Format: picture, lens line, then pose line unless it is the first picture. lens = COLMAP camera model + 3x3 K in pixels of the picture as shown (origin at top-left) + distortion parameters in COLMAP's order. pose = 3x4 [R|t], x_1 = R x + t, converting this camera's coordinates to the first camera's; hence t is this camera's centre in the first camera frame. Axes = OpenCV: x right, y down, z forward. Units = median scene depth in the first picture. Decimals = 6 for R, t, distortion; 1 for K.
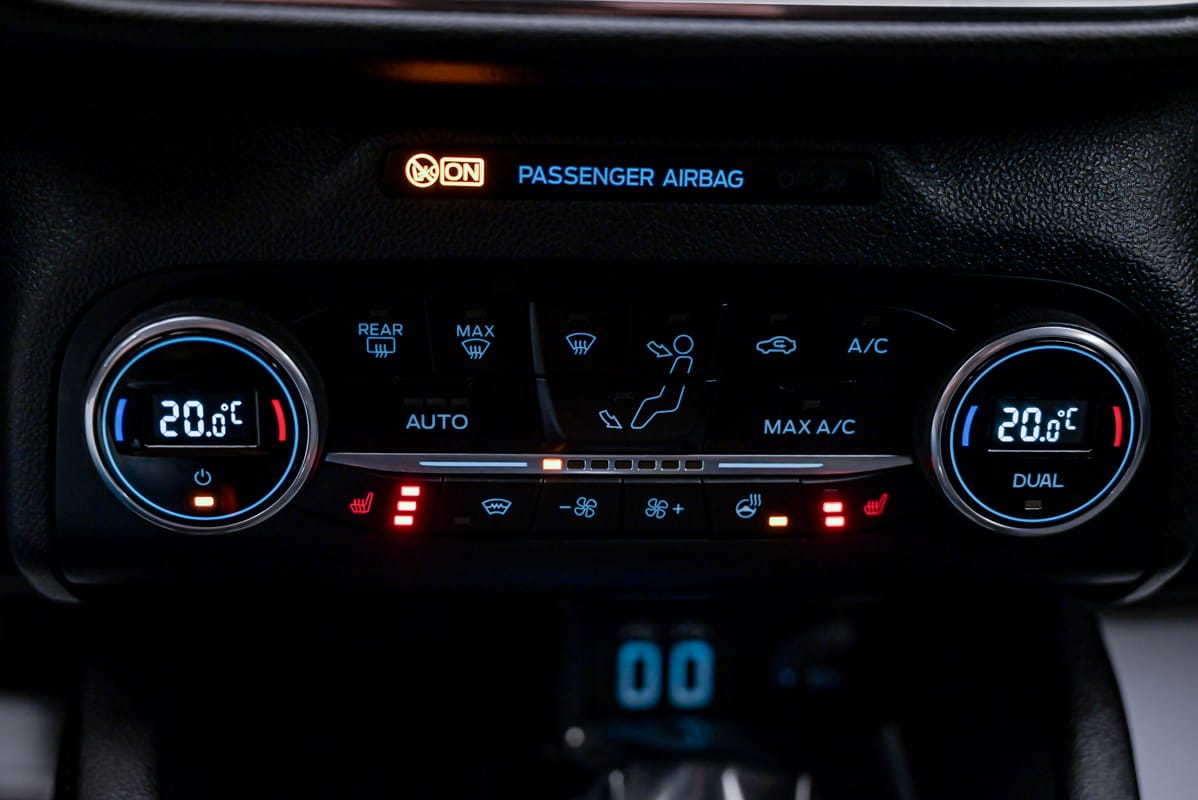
lens RADIAL K [[1554.7, 0, 596.6], [0, 1554.7, 402.8], [0, 0, 1]] dist [-0.008763, 0.000000]
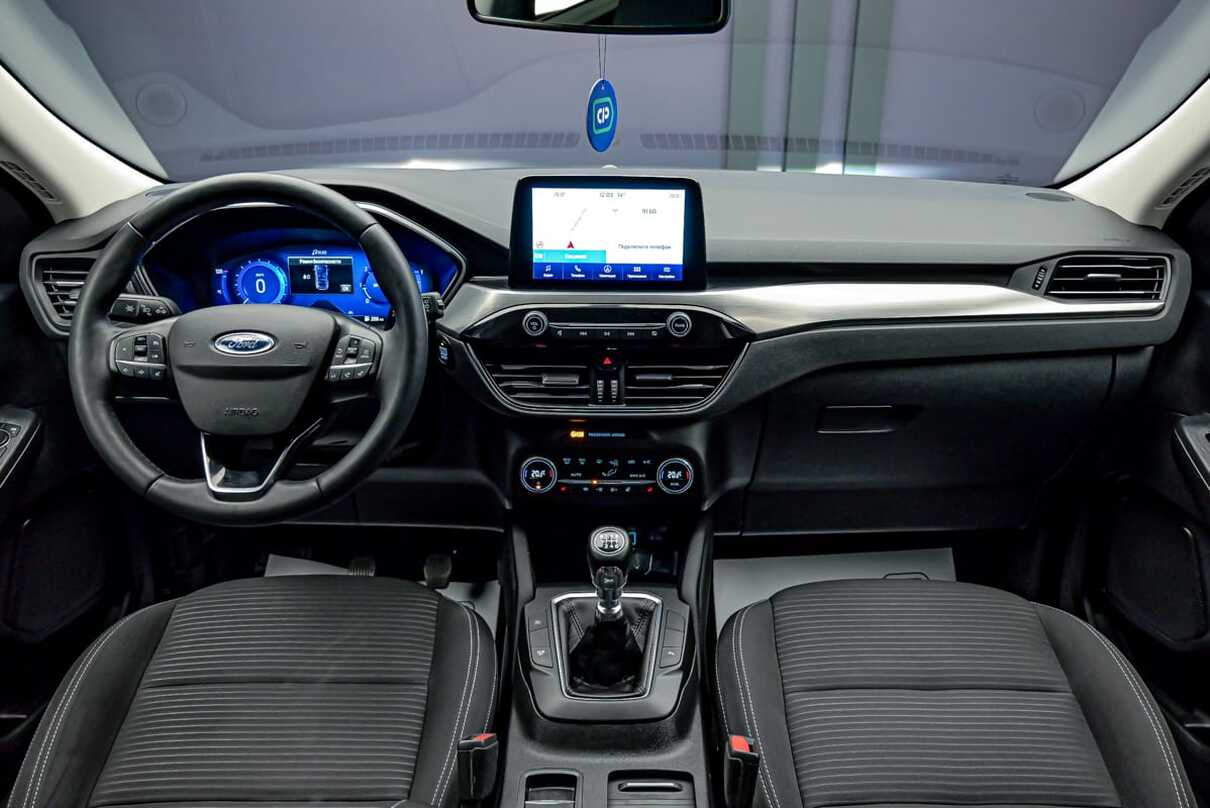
lens RADIAL K [[1251.8, 0, 601.9], [0, 1251.8, 406.9], [0, 0, 1]] dist [-0.008043, -0.000930]
pose [[0.992311, -0.012962, -0.123089, 0.607216], [-0.006887, 0.987178, -0.159473, 0.532415], [0.123578, 0.159095, 0.979499, -3.845932]]
